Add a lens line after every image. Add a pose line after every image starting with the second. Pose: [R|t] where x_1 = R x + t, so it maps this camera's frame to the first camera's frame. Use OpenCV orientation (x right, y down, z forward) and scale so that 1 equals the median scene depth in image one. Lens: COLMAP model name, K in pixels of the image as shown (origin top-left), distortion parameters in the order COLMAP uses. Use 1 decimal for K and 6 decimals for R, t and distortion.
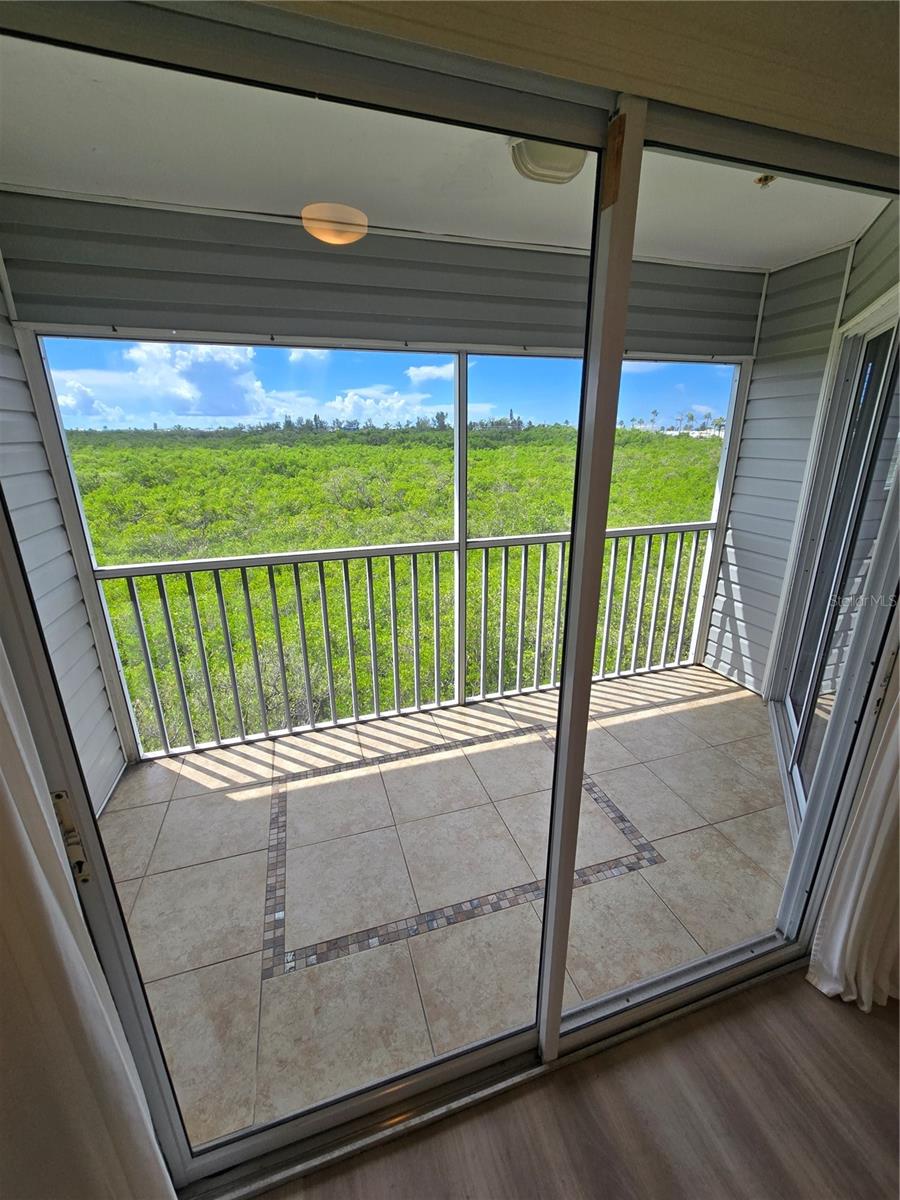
lens RADIAL K [[491.7, 0, 453.0], [0, 491.7, 595.9], [0, 0, 1]] dist [-0.001612, 0.000896]
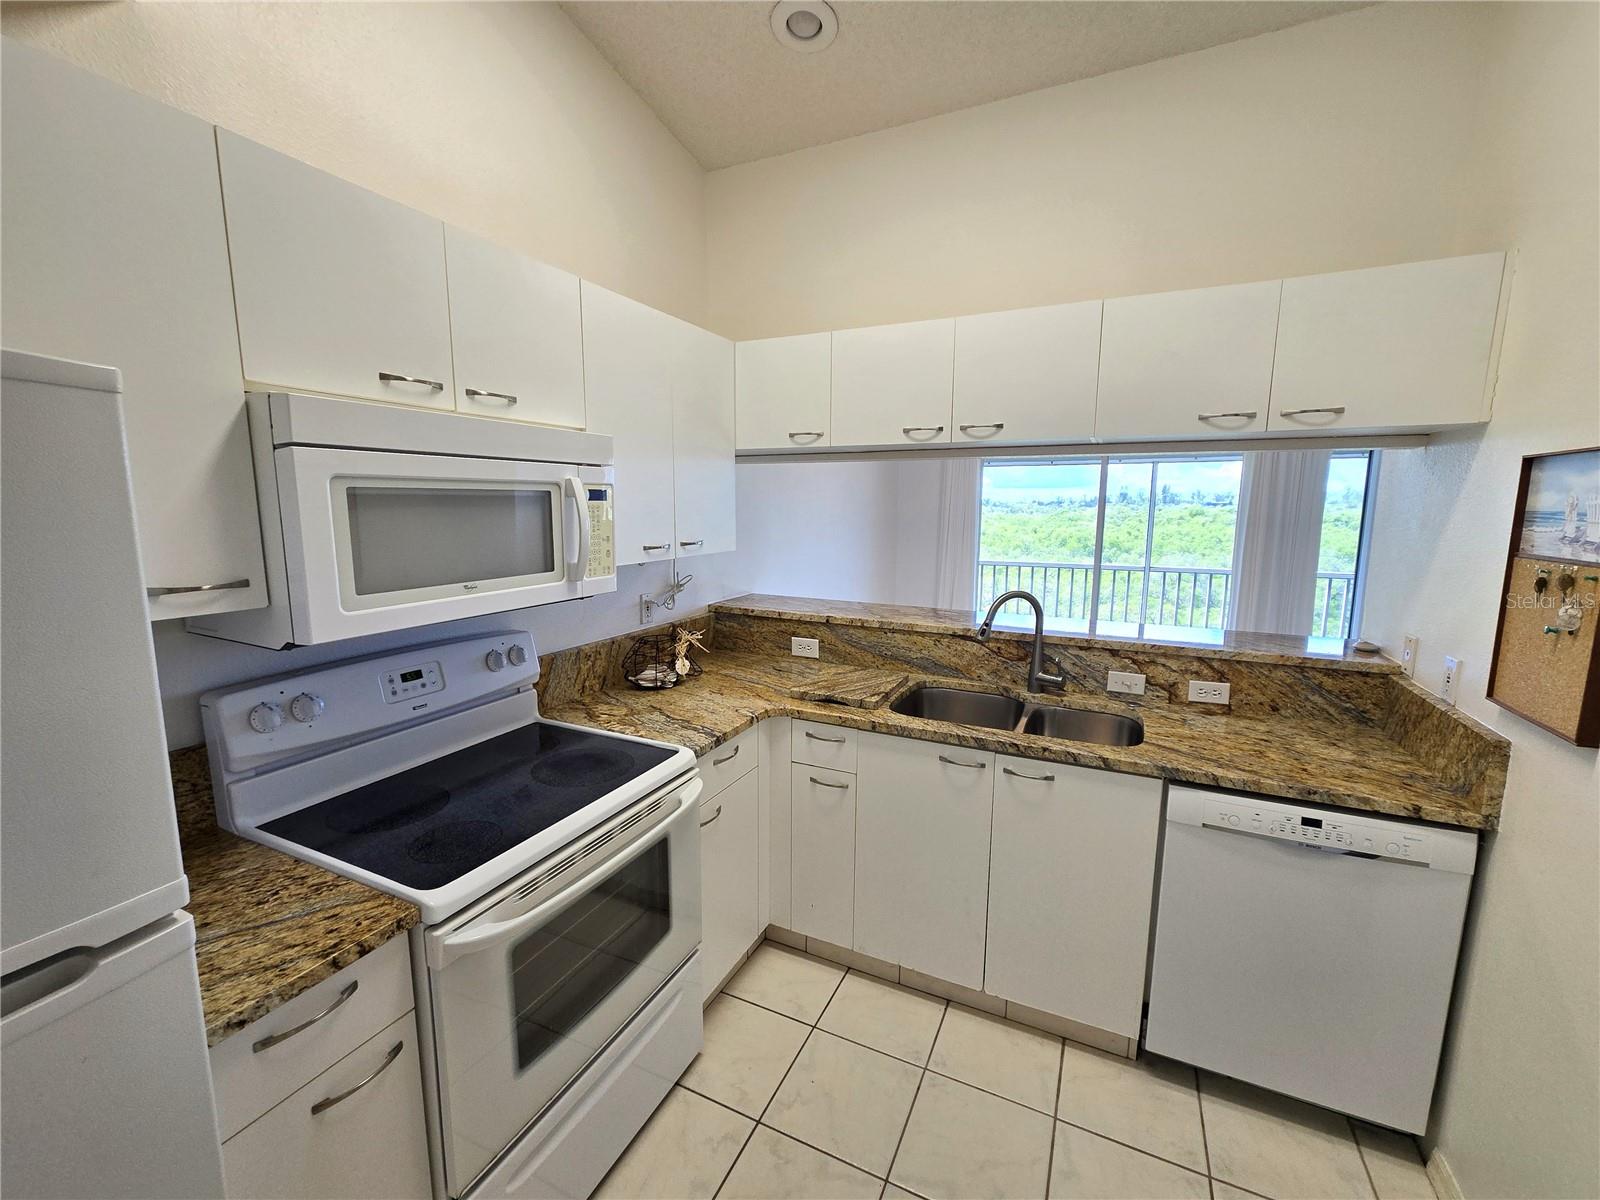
lens RADIAL K [[655.6, 0, 805.8], [0, 655.6, 605.1], [0, 0, 1]] dist [-0.001612, 0.000896]
pose [[0.729413, 0.111201, -0.674975, 0.058057], [-0.225954, 0.970484, -0.084293, 0.039471], [0.645679, 0.213998, 0.733010, -0.114126]]
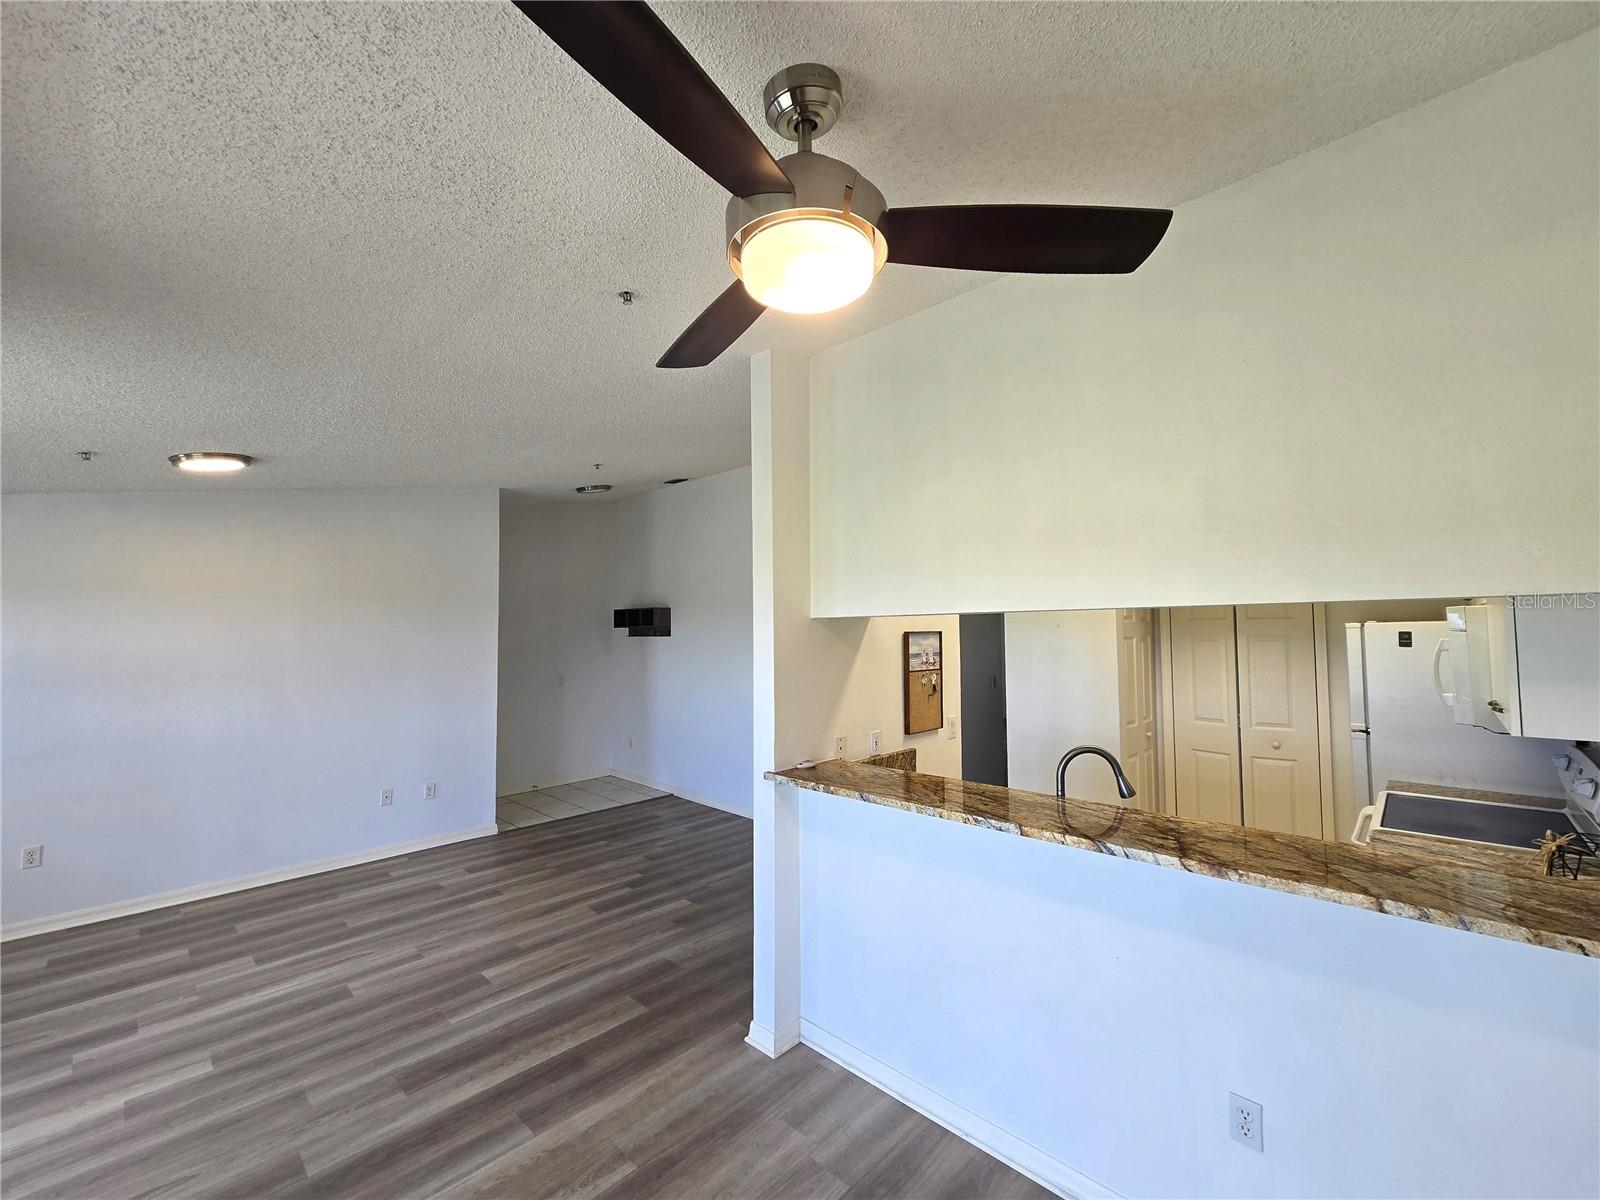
lens RADIAL K [[655.6, 0, 805.5], [0, 655.6, 600.0], [0, 0, 1]] dist [-0.001612, 0.000896]
pose [[-0.475860, 0.051655, 0.878003, -0.016553], [0.293947, 0.950211, 0.103410, -0.001805], [-0.828946, 0.307295, -0.467352, -0.001329]]
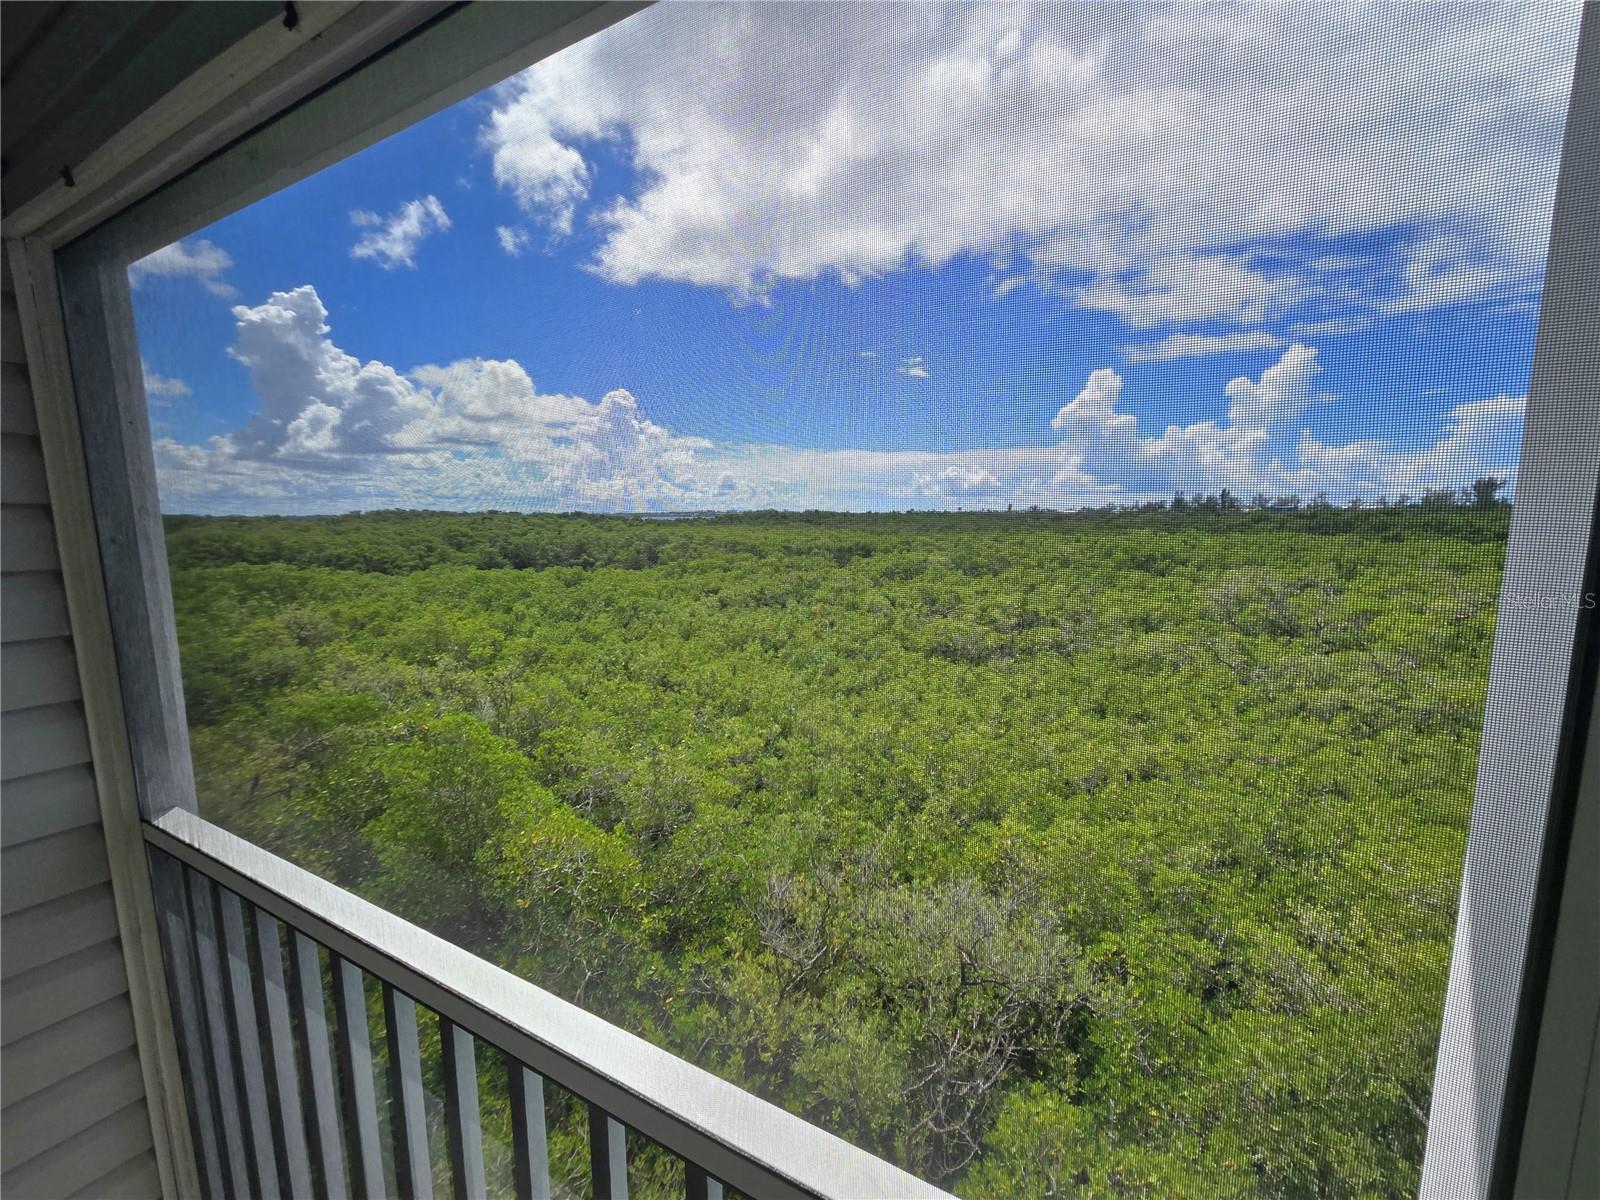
lens RADIAL K [[655.6, 0, 806.2], [0, 655.6, 605.5], [0, 0, 1]] dist [-0.001612, 0.000896]
pose [[0.682892, 0.099282, -0.723741, -0.000206], [-0.229129, 0.969838, -0.083155, -0.020152], [0.693655, 0.222616, 0.685043, 0.065955]]
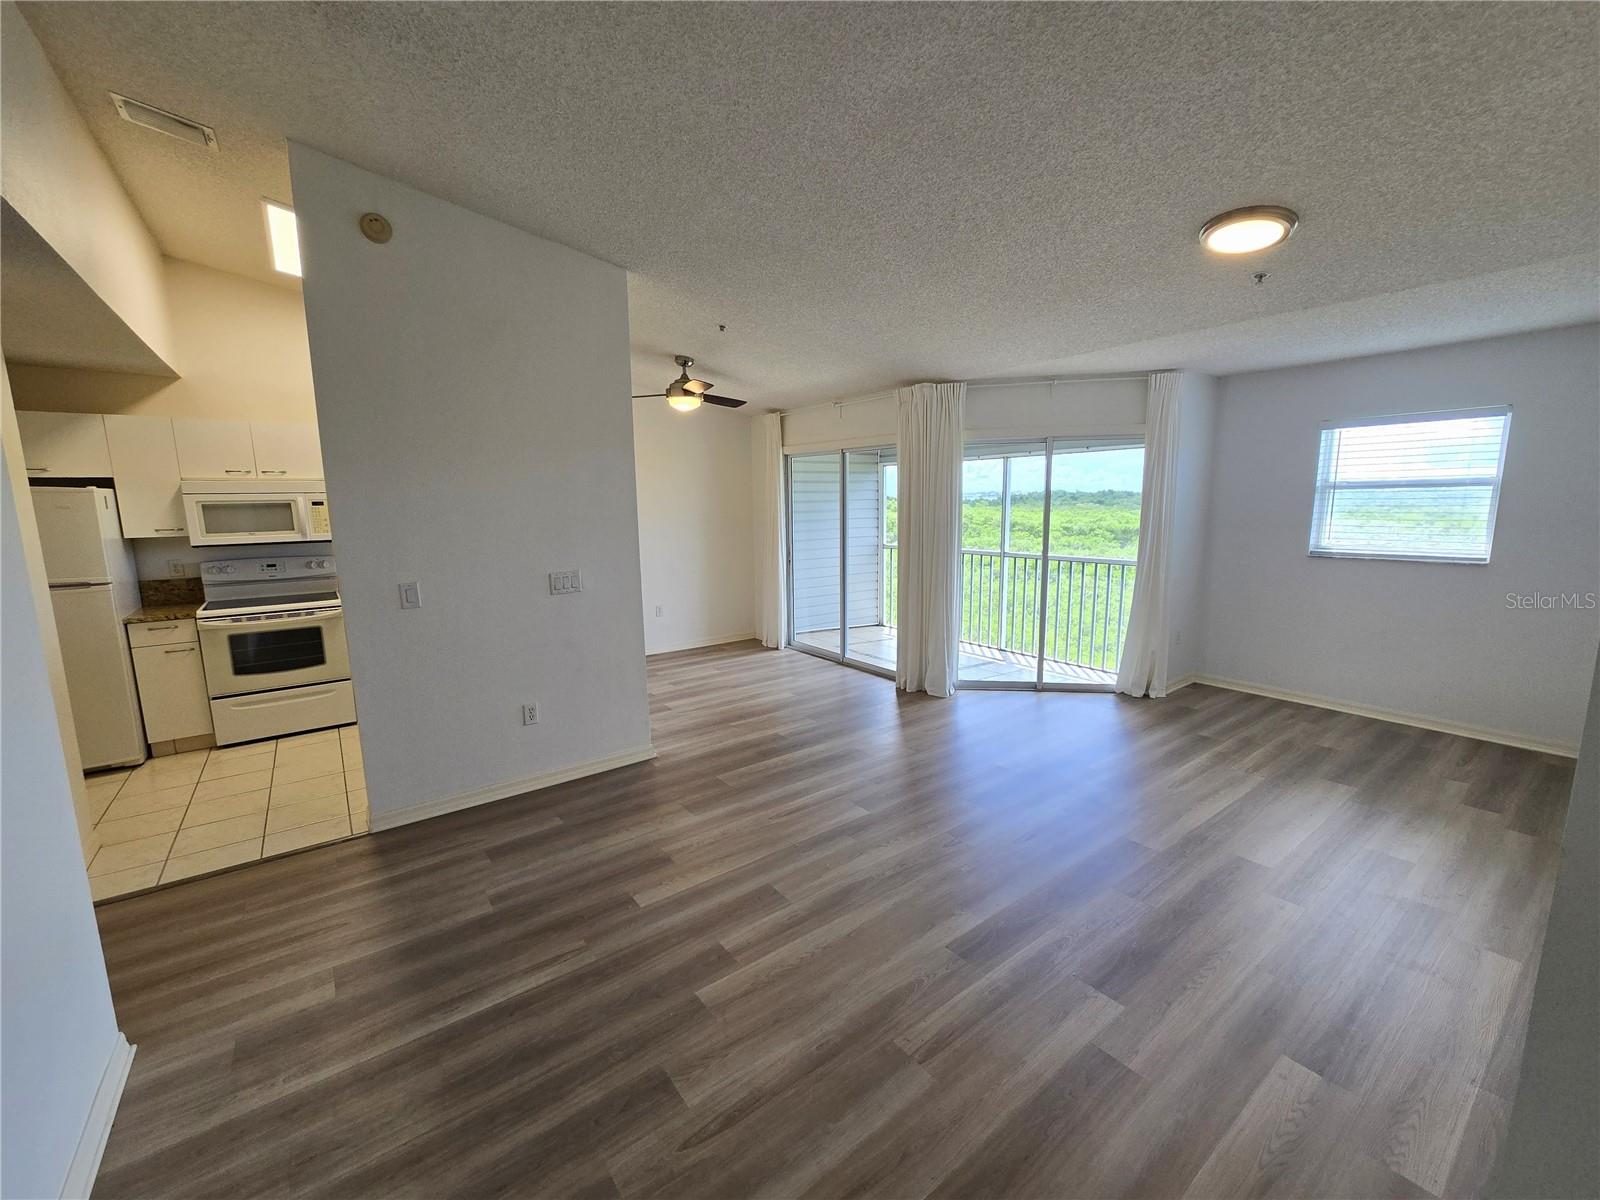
lens RADIAL K [[655.6, 0, 807.2], [0, 655.6, 601.7], [0, 0, 1]] dist [-0.001612, 0.000896]
pose [[0.328306, 0.147755, -0.932943, 0.176246], [-0.292530, 0.955035, 0.048311, 0.013788], [0.898132, 0.257053, 0.356767, -0.041393]]
